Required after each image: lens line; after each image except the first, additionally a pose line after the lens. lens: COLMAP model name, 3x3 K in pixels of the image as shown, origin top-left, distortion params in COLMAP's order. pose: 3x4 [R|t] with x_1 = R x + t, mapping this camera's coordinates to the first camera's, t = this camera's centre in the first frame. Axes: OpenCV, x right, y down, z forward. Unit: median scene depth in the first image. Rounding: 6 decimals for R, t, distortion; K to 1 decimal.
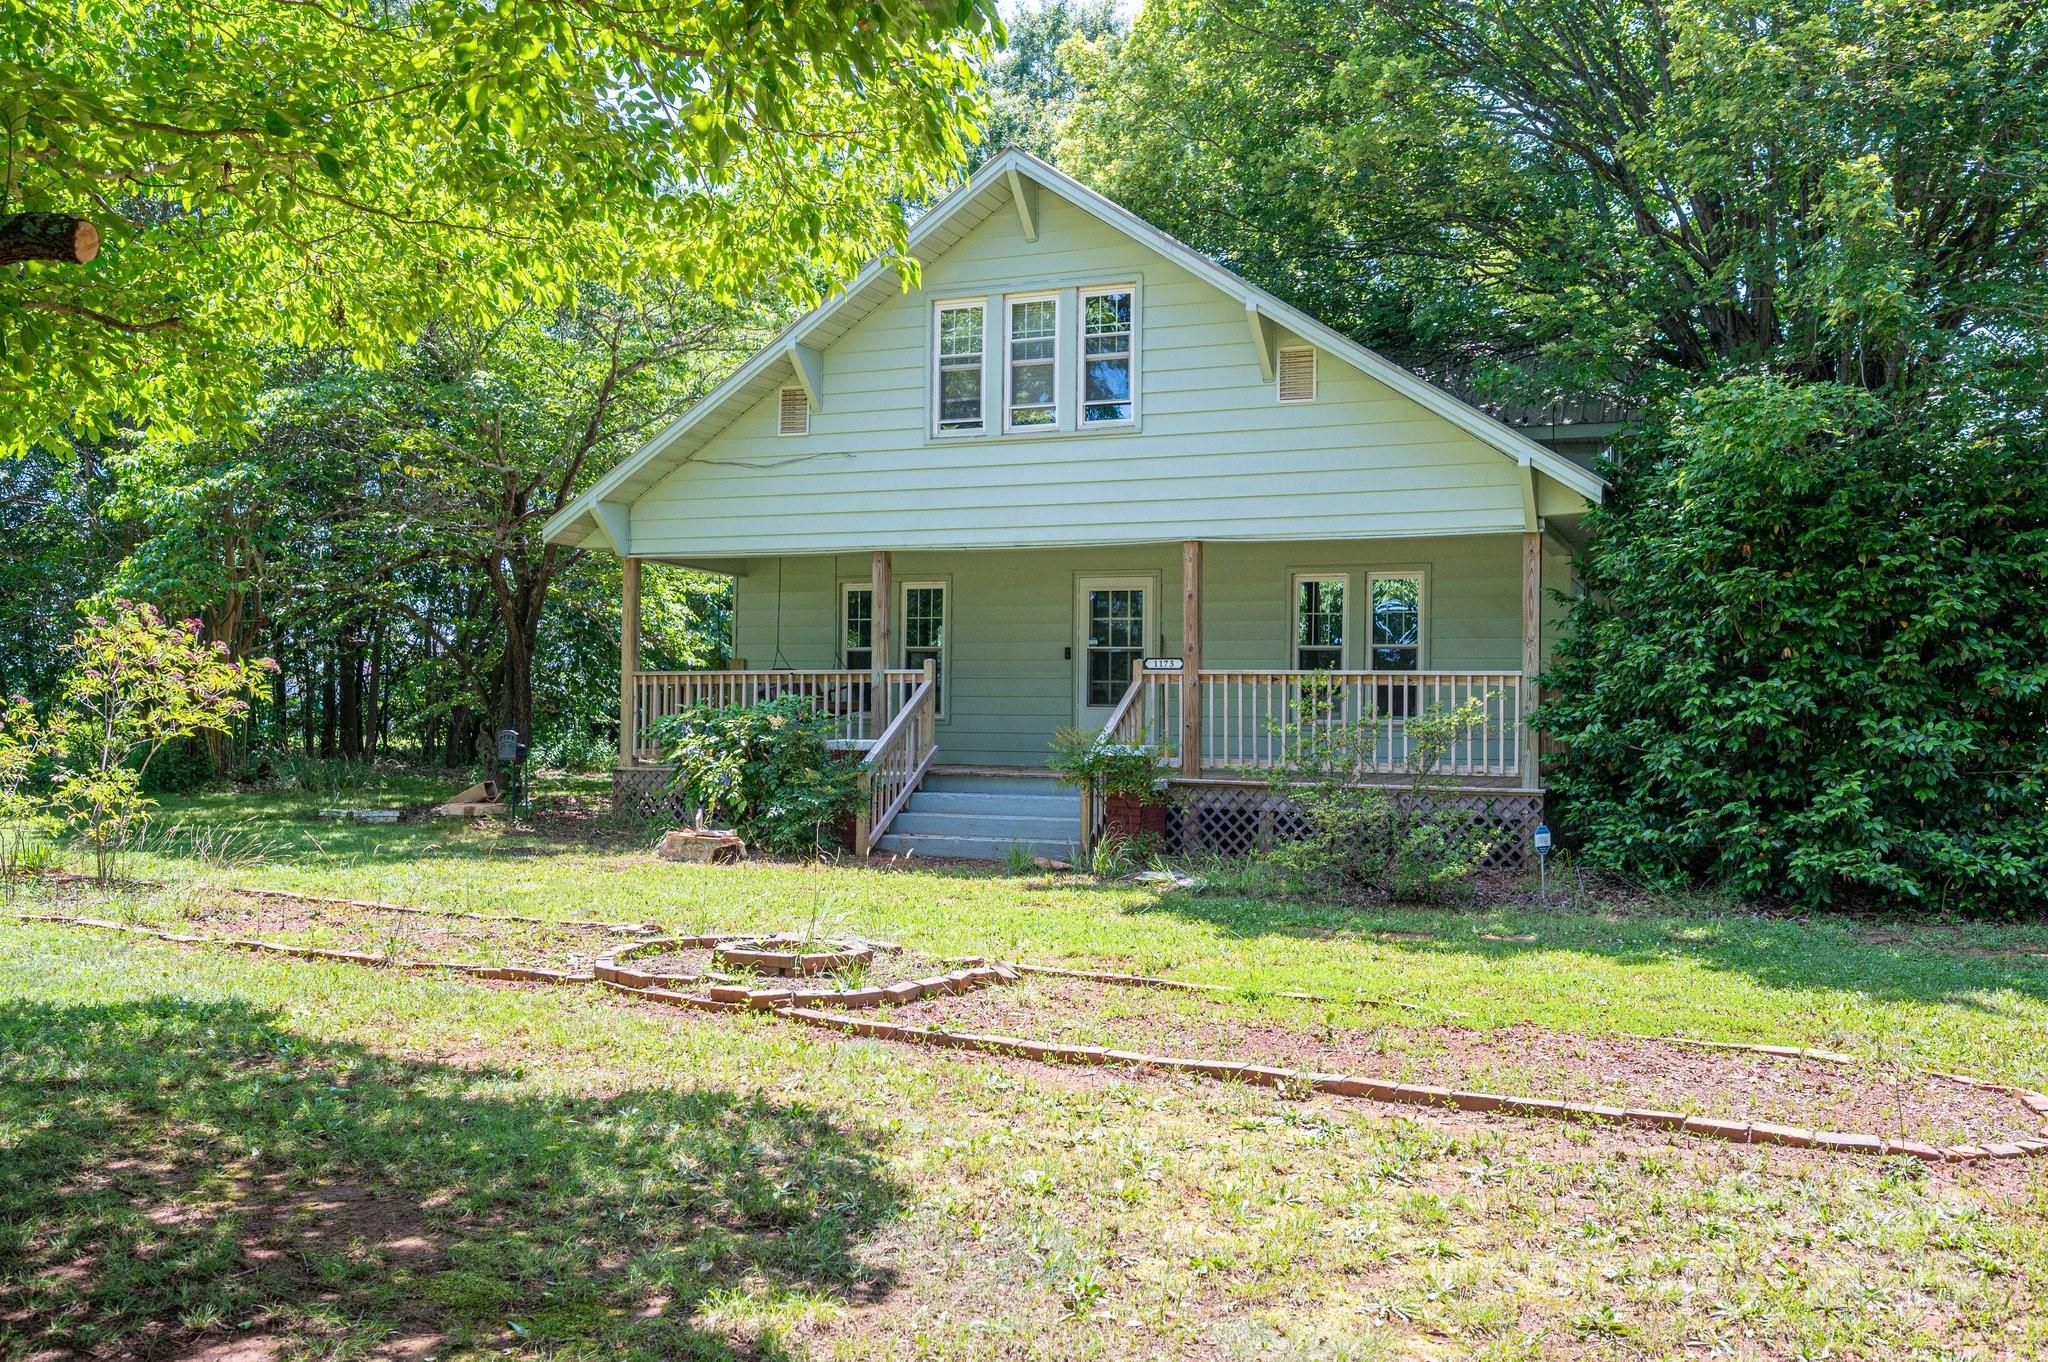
lens RADIAL K [[953.2, 0, 1024.0], [0, 953.2, 681.0], [0, 0, 1]] dist [-0.000612, -0.000360]
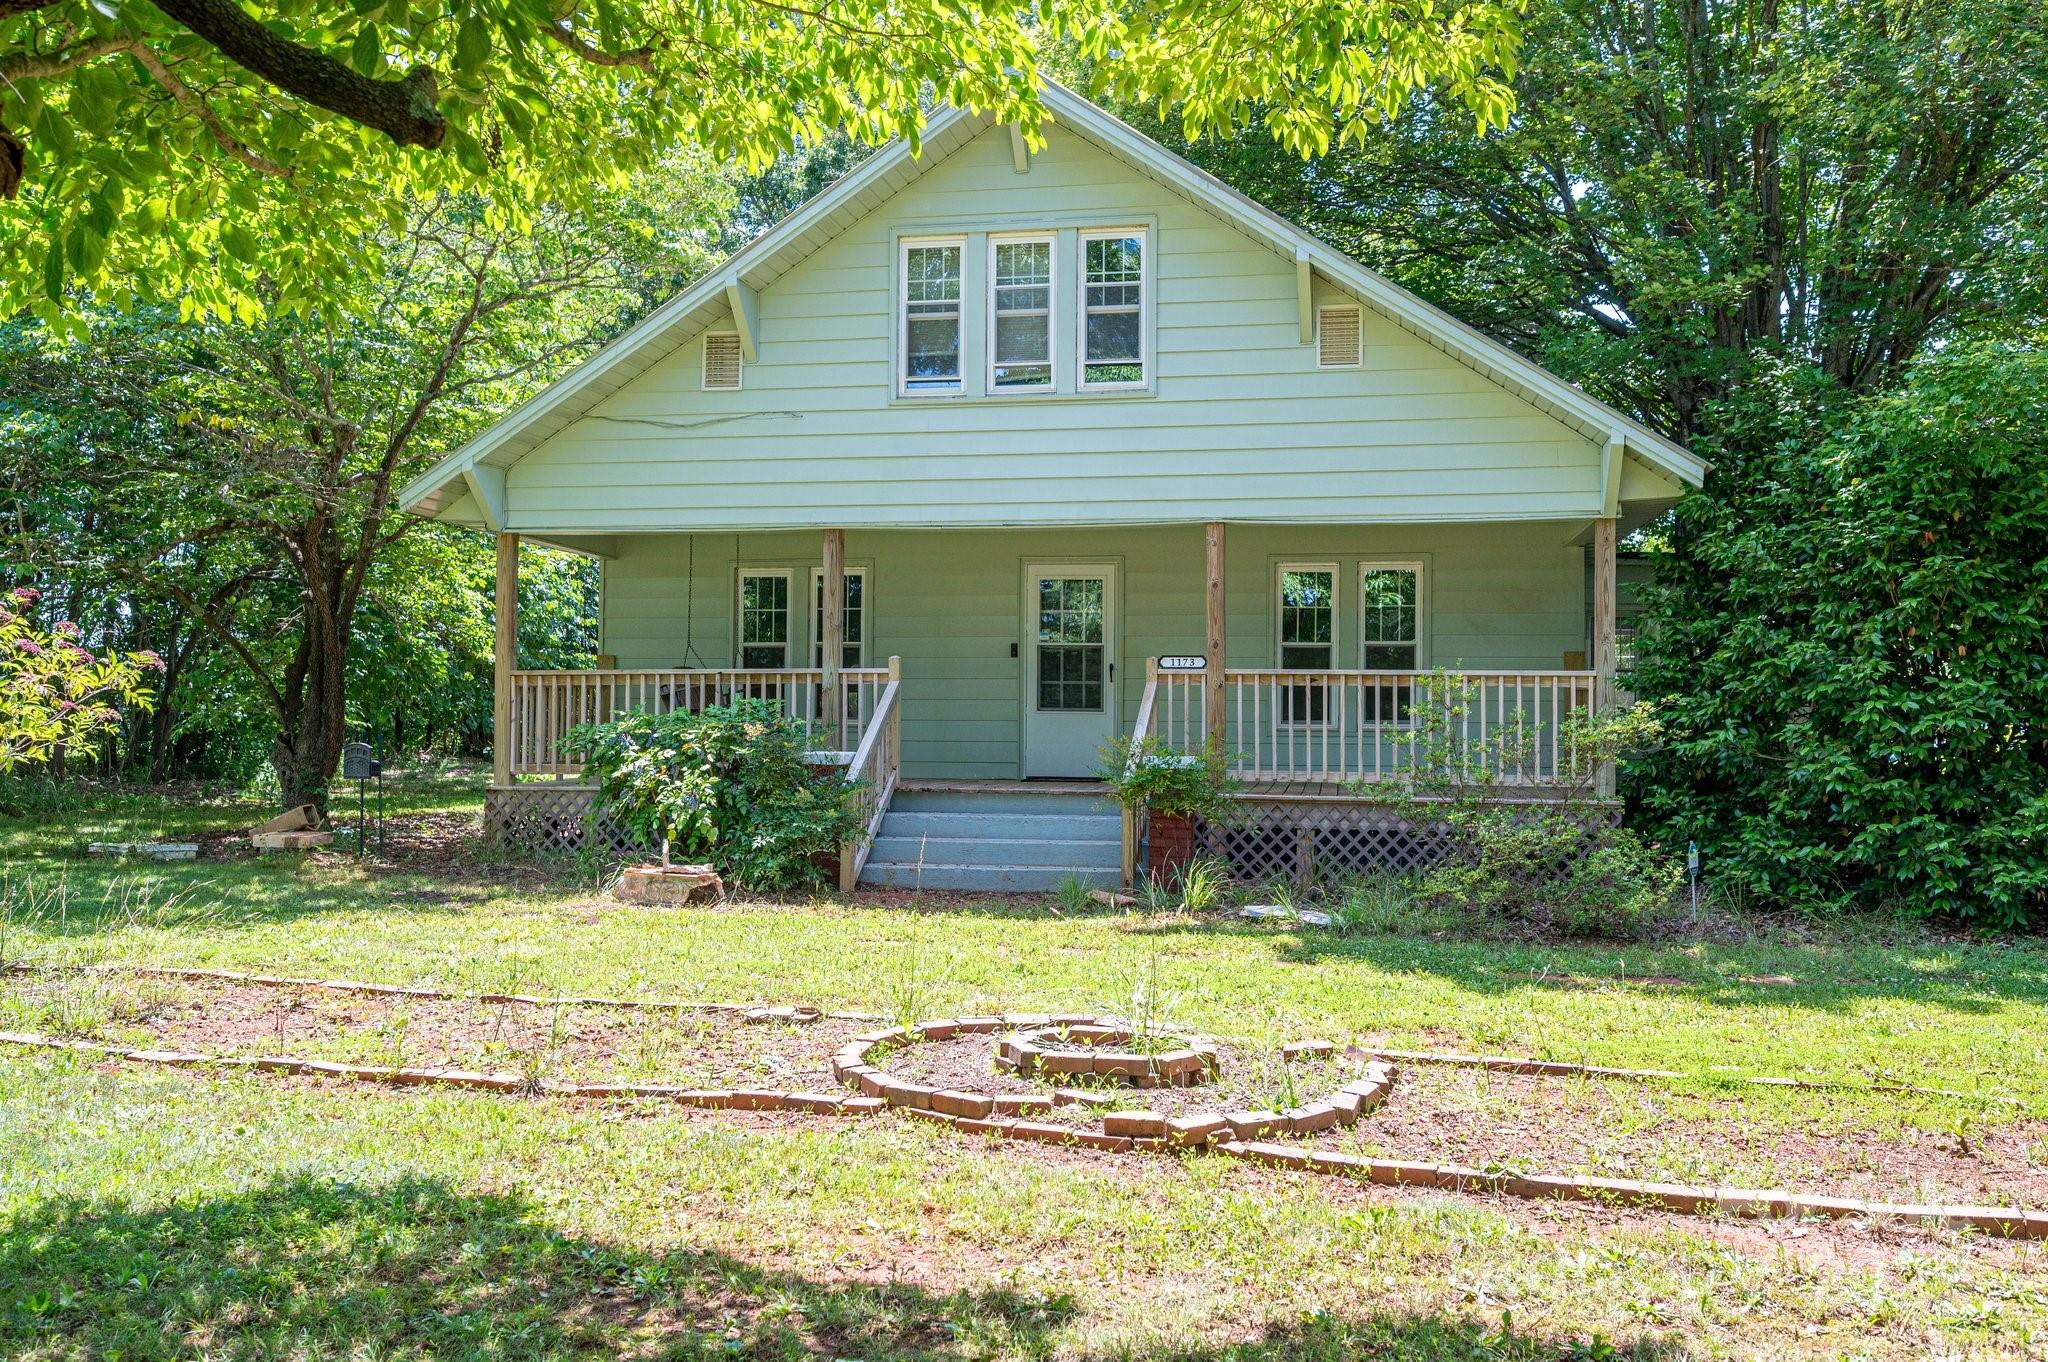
lens RADIAL K [[1056.4, 0, 1024.0], [0, 1056.4, 681.0], [0, 0, 1]] dist [-0.000418, 0.000422]
pose [[0.992599, 0.000102, 0.121437, -0.129305], [-0.000049, 1.000000, -0.000438, -0.000480], [-0.121437, 0.000429, 0.992599, 0.060730]]
